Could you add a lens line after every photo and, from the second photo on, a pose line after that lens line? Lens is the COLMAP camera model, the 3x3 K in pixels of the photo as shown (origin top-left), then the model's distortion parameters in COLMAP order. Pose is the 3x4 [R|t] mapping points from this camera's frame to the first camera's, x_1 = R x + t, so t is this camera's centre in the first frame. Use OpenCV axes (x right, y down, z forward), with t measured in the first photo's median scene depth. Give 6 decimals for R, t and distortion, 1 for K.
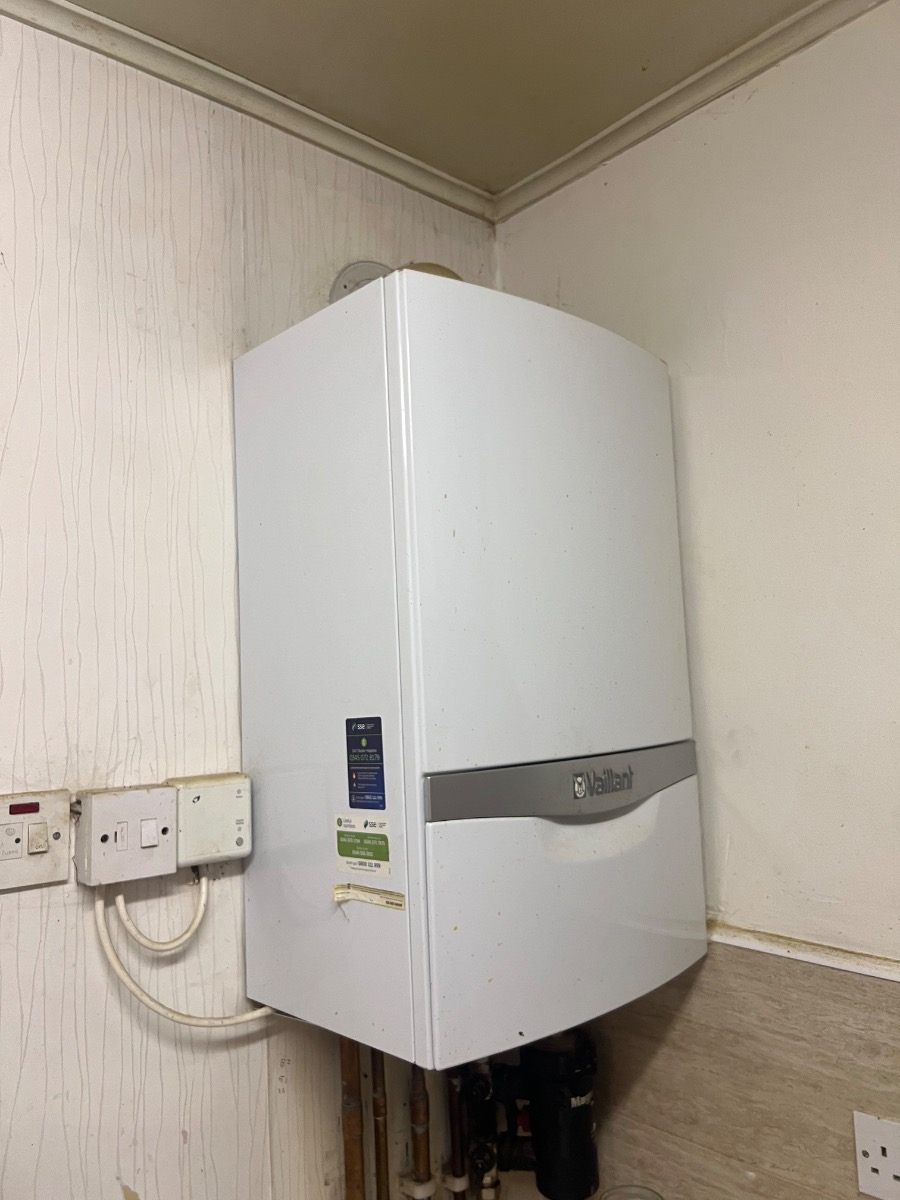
lens RADIAL K [[909.2, 0, 455.5], [0, 909.2, 595.6], [0, 0, 1]] dist [0.040107, -0.054267]
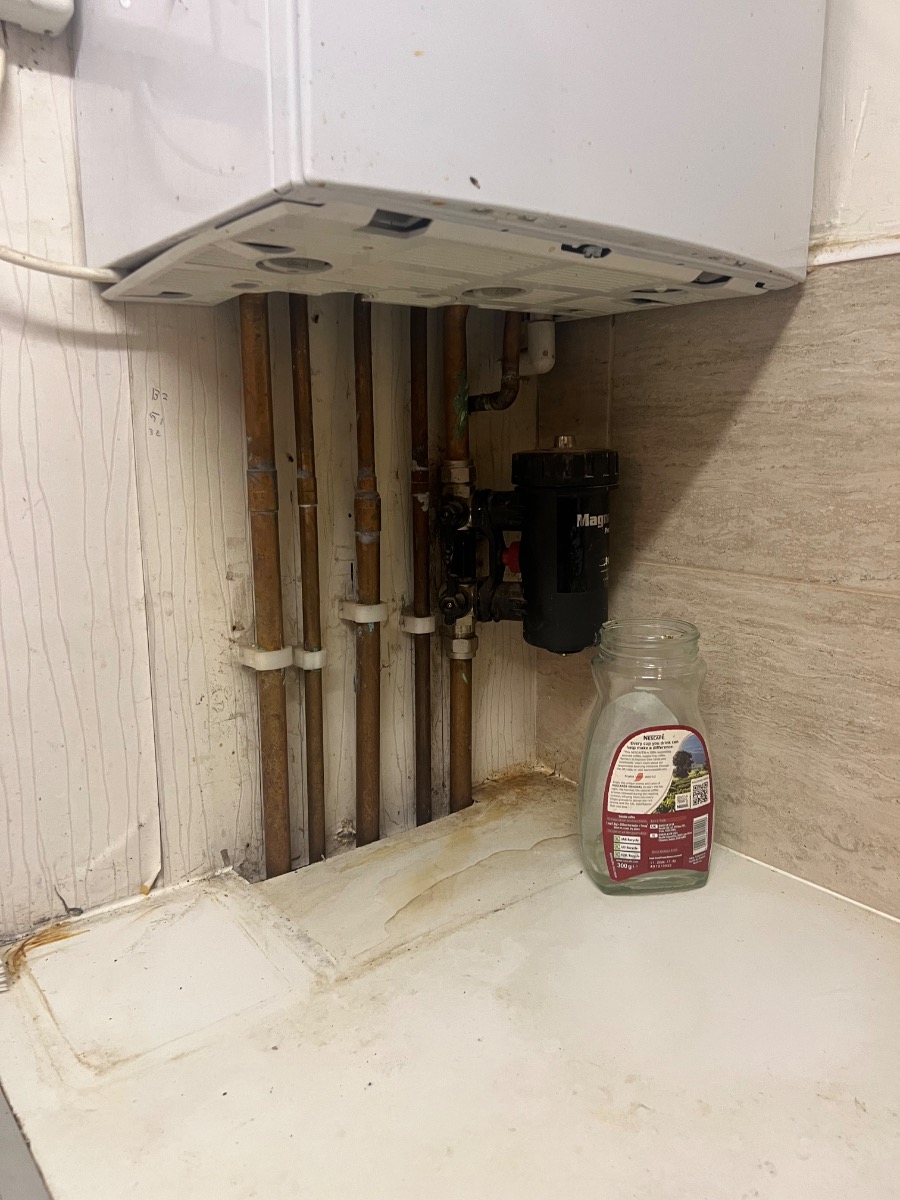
lens RADIAL K [[909.2, 0, 450.8], [0, 909.2, 595.3], [0, 0, 1]] dist [0.040107, -0.054267]
pose [[0.995892, 0.056235, -0.070964, 0.083555], [-0.034935, 0.961711, 0.271829, 0.428782], [0.083533, -0.268234, 0.959725, 0.295586]]
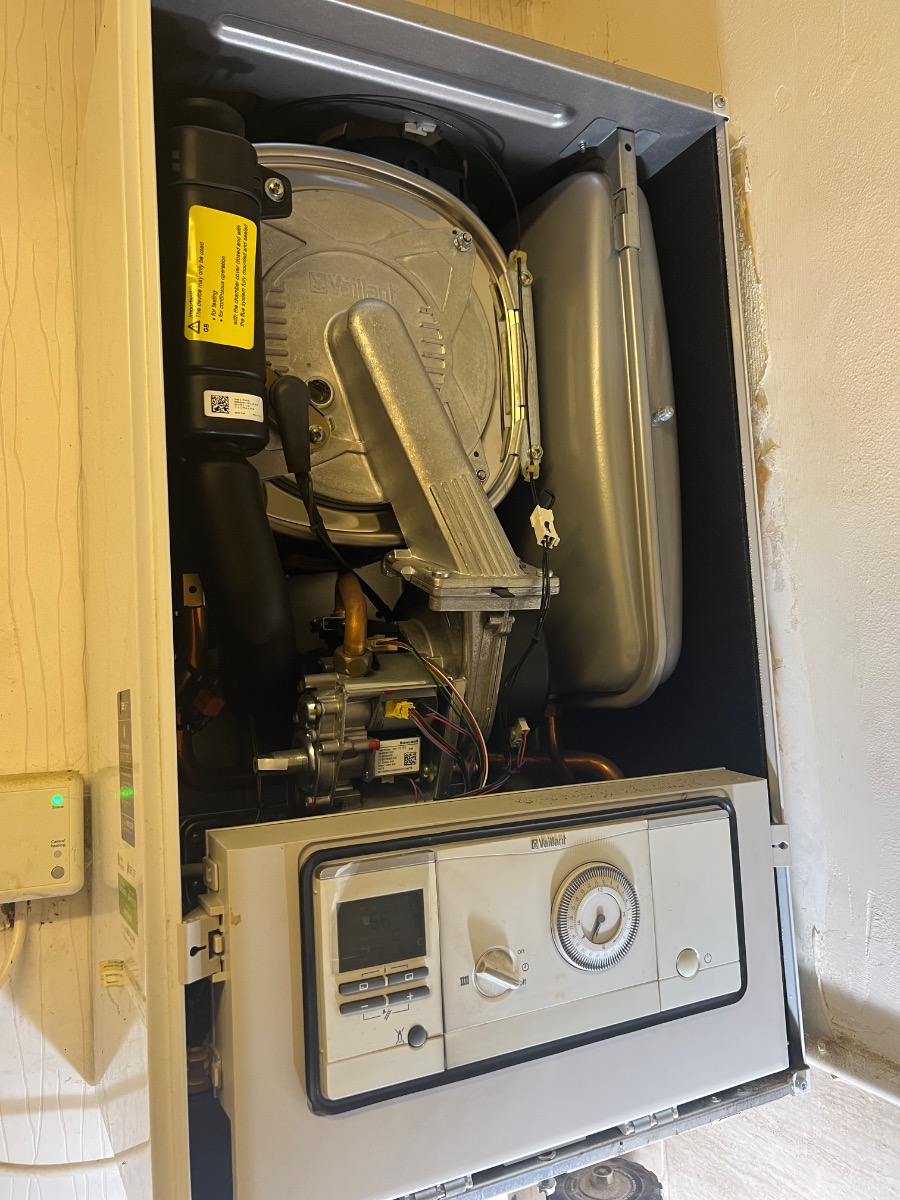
lens RADIAL K [[909.2, 0, 451.2], [0, 909.2, 607.1], [0, 0, 1]] dist [0.040107, -0.054267]
pose [[0.956548, -0.028130, -0.290214, 0.220482], [0.038758, 0.998770, 0.030938, 0.053830], [0.288987, -0.040842, 0.956462, 0.385865]]
